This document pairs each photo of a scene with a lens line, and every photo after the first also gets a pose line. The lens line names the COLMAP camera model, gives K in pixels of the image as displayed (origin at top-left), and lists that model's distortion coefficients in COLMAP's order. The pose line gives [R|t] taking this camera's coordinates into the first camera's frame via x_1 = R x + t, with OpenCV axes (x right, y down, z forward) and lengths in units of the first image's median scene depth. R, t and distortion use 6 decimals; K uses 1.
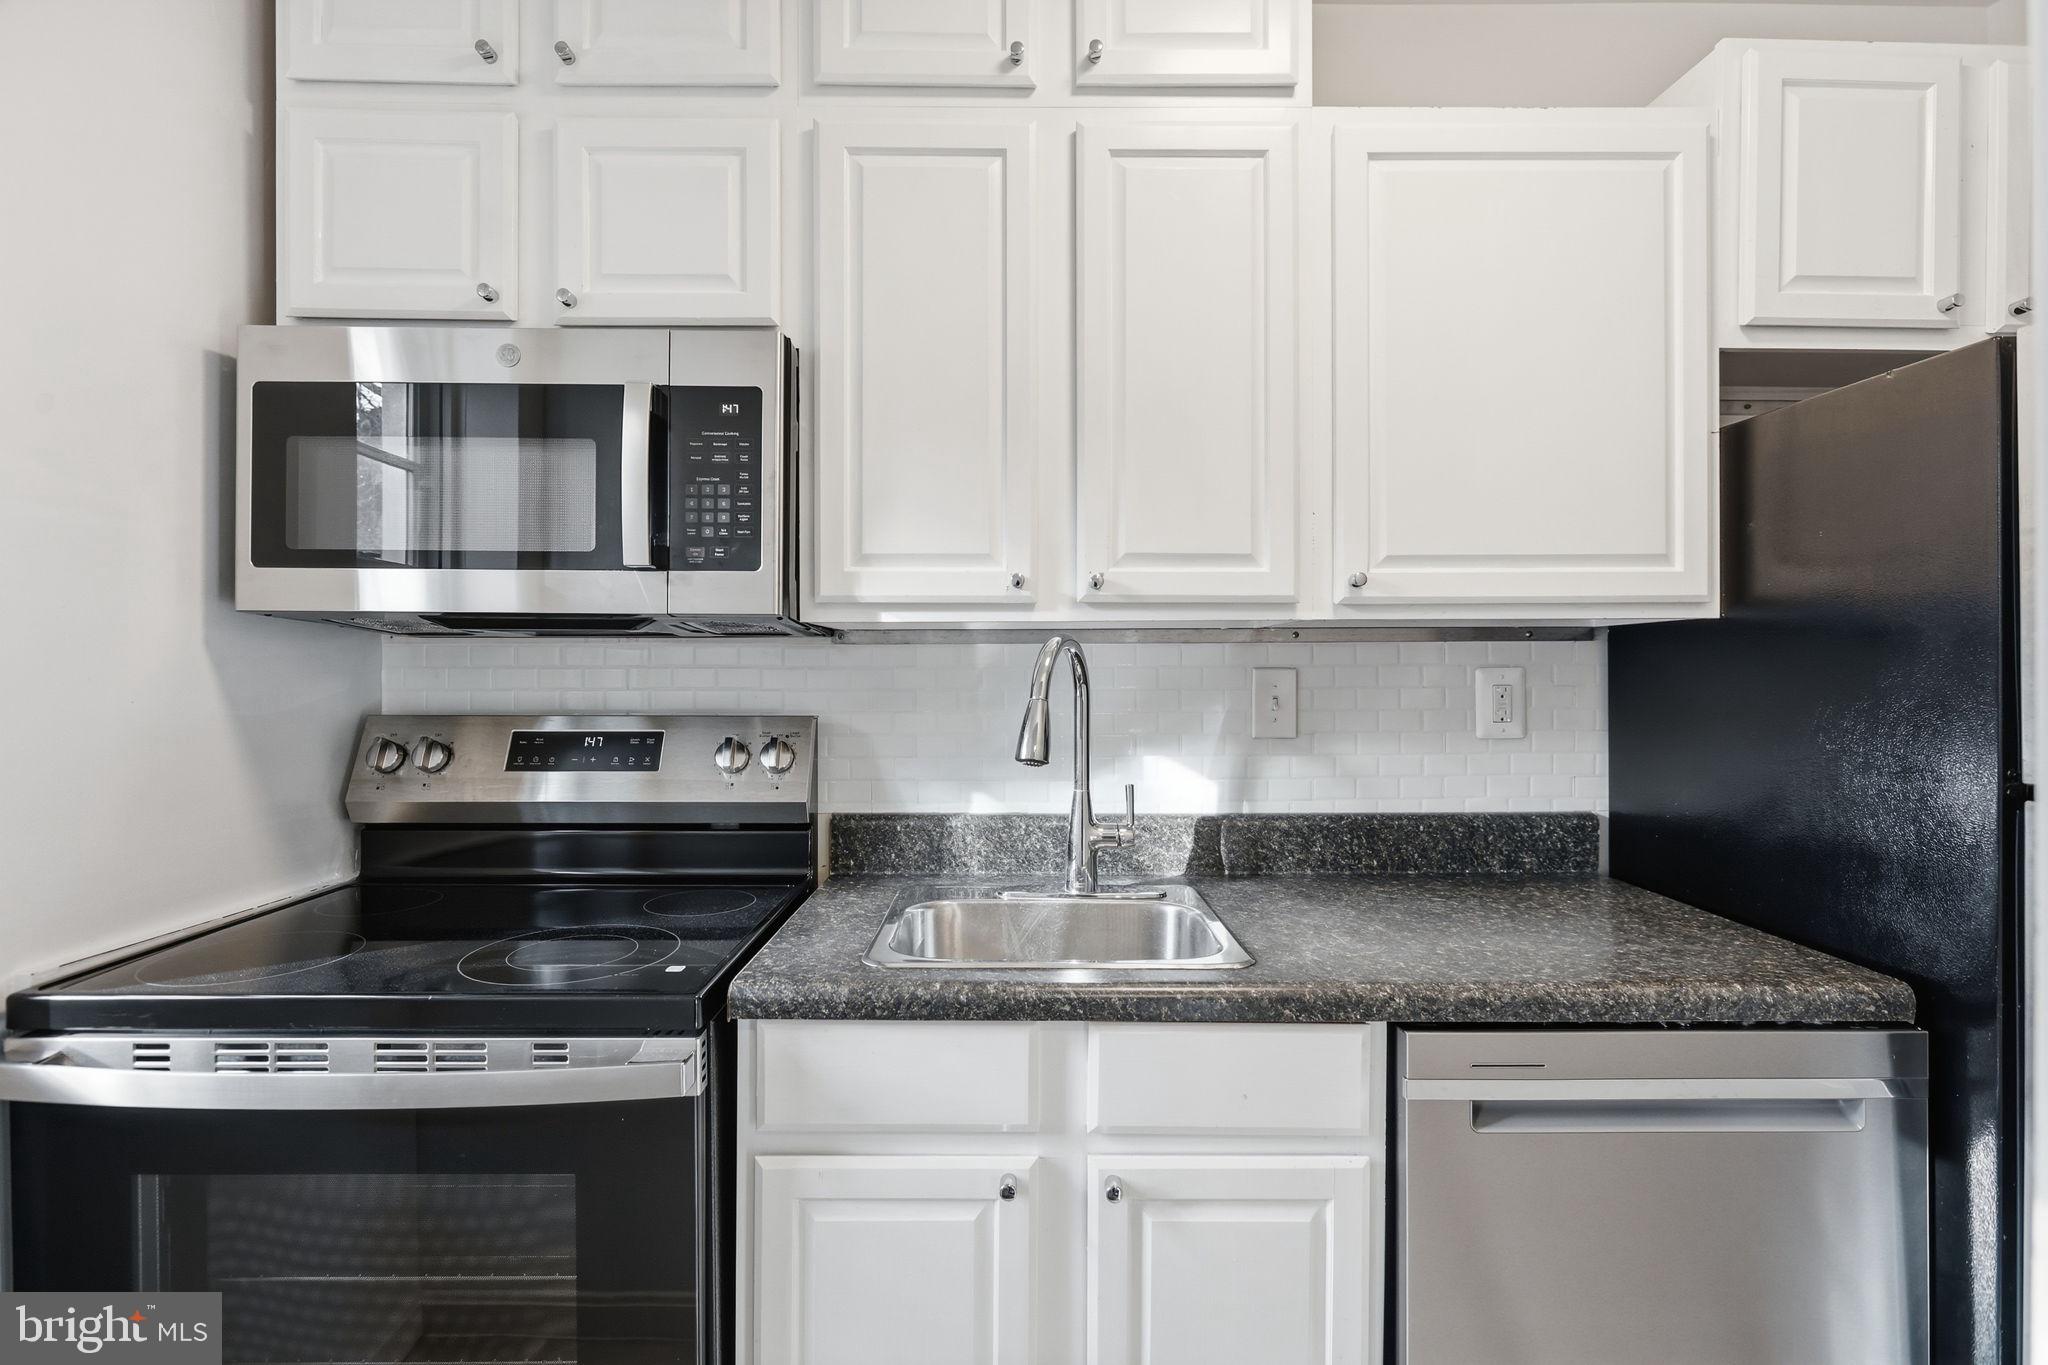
lens RADIAL K [[965.1, 0, 1026.3], [0, 965.1, 677.0], [0, 0, 1]] dist [-0.003640, 0.000081]
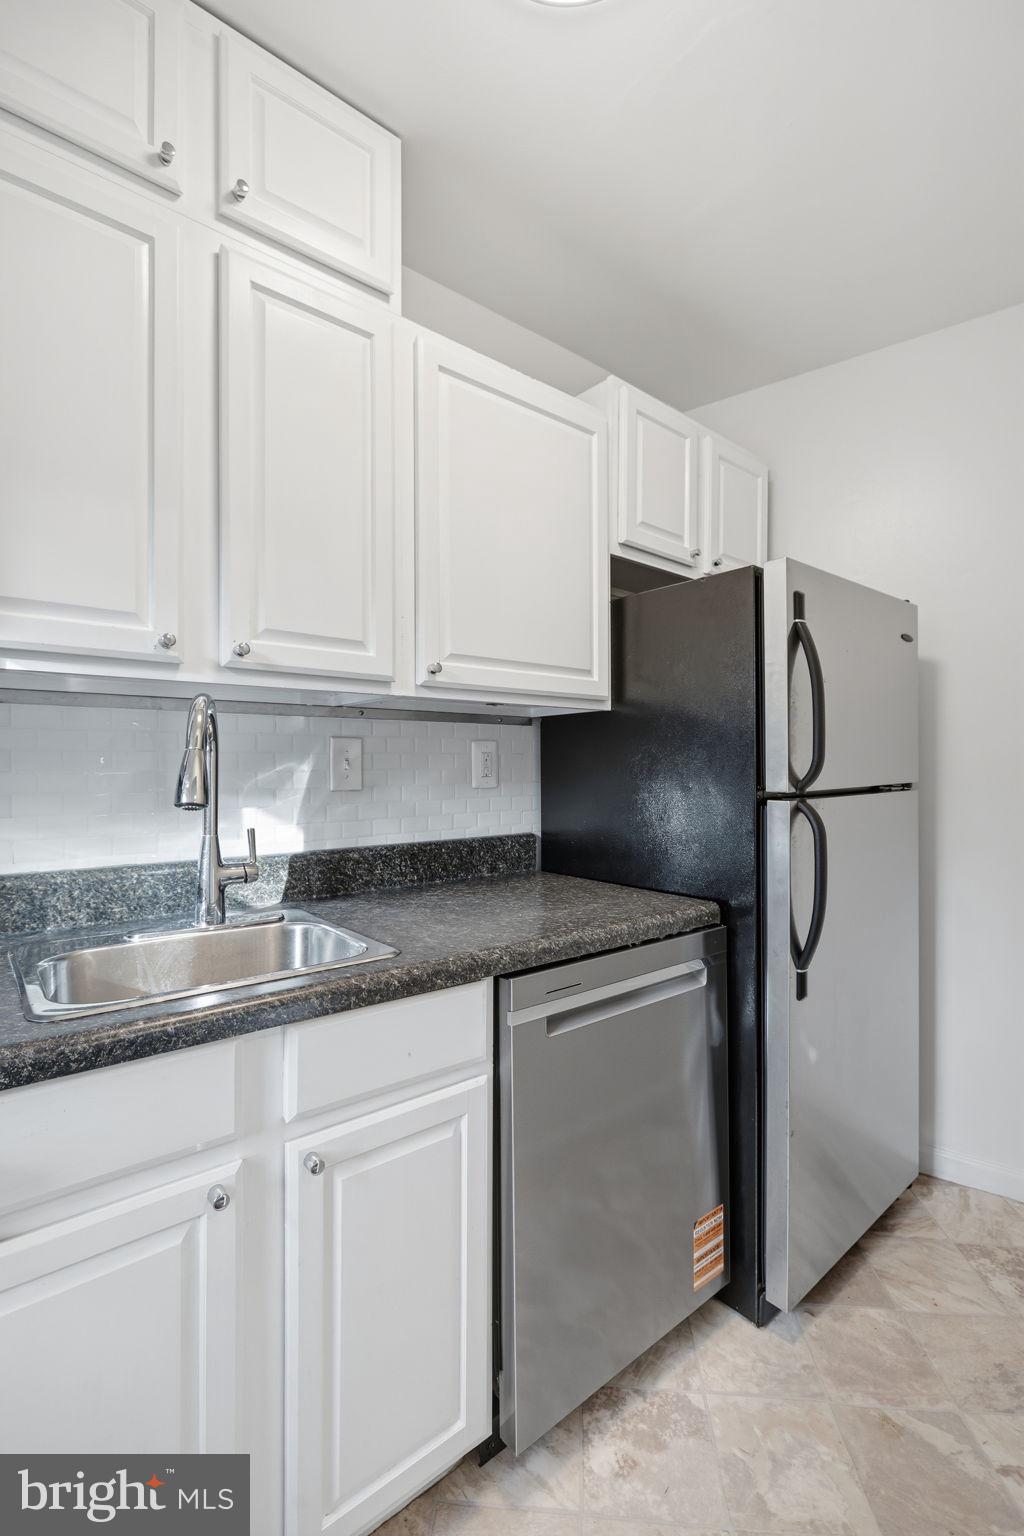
lens RADIAL K [[684.6, 0, 512.0], [0, 684.6, 768.0], [0, 0, 1]] dist [-0.001210, 0.000330]
pose [[0.781987, -0.000669, 0.623294, -0.182634], [0.005510, 0.999968, -0.005839, 0.048498], [-0.623270, 0.008000, 0.781966, 0.160174]]
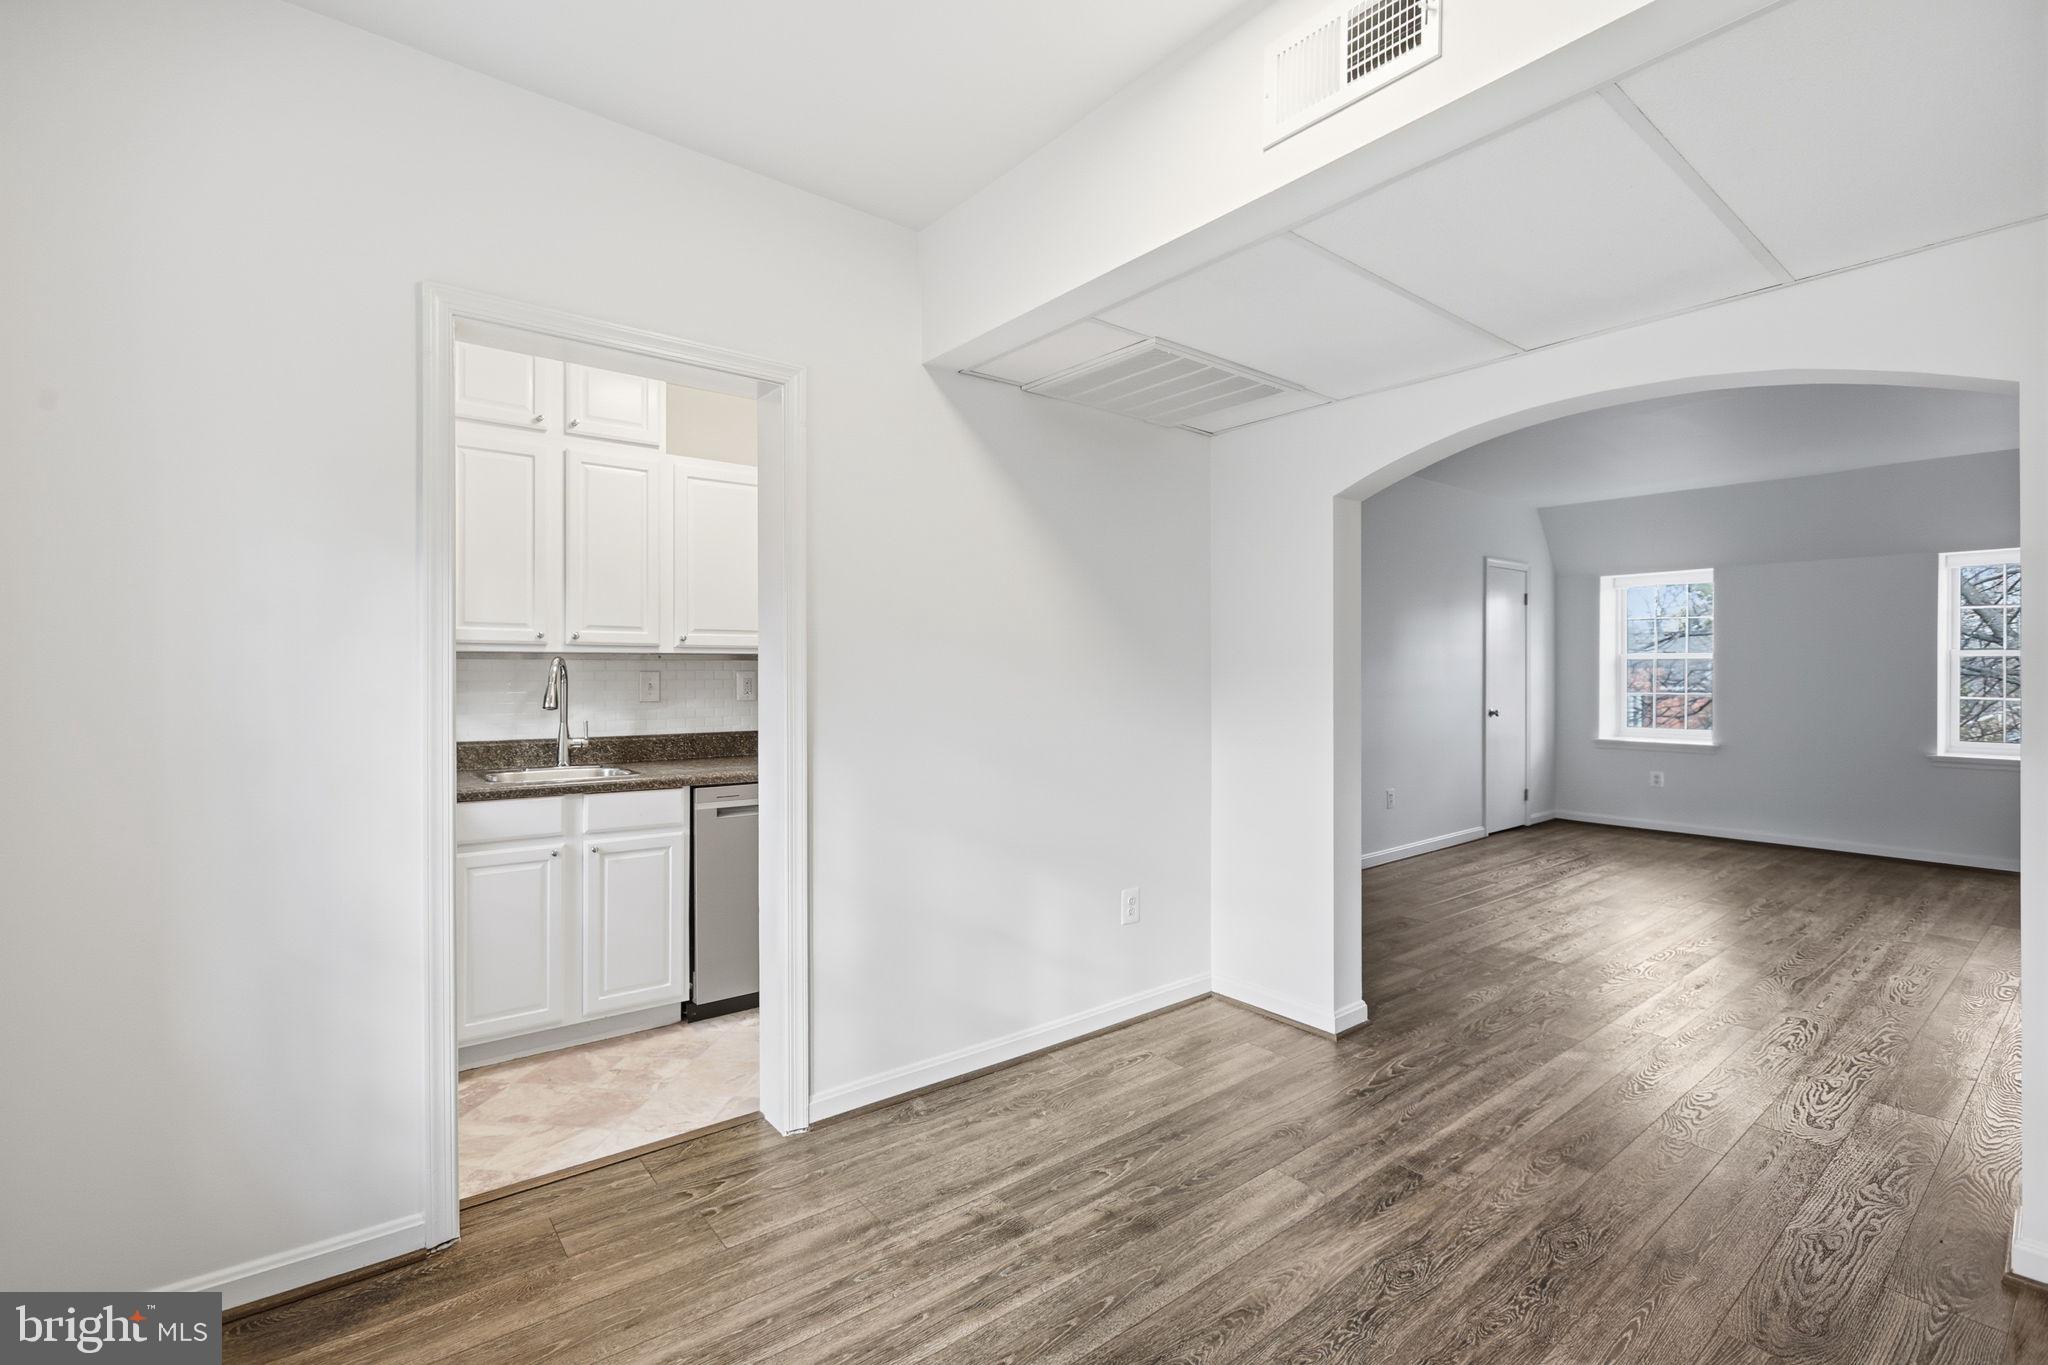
lens RADIAL K [[912.8, 0, 1029.0], [0, 912.8, 673.5], [0, 0, 1]] dist [-0.001210, 0.000330]
pose [[0.792493, -0.000471, 0.609881, -0.429843], [0.001999, 0.999996, -0.001826, 0.002483], [-0.609878, 0.002666, 0.792491, -1.553927]]
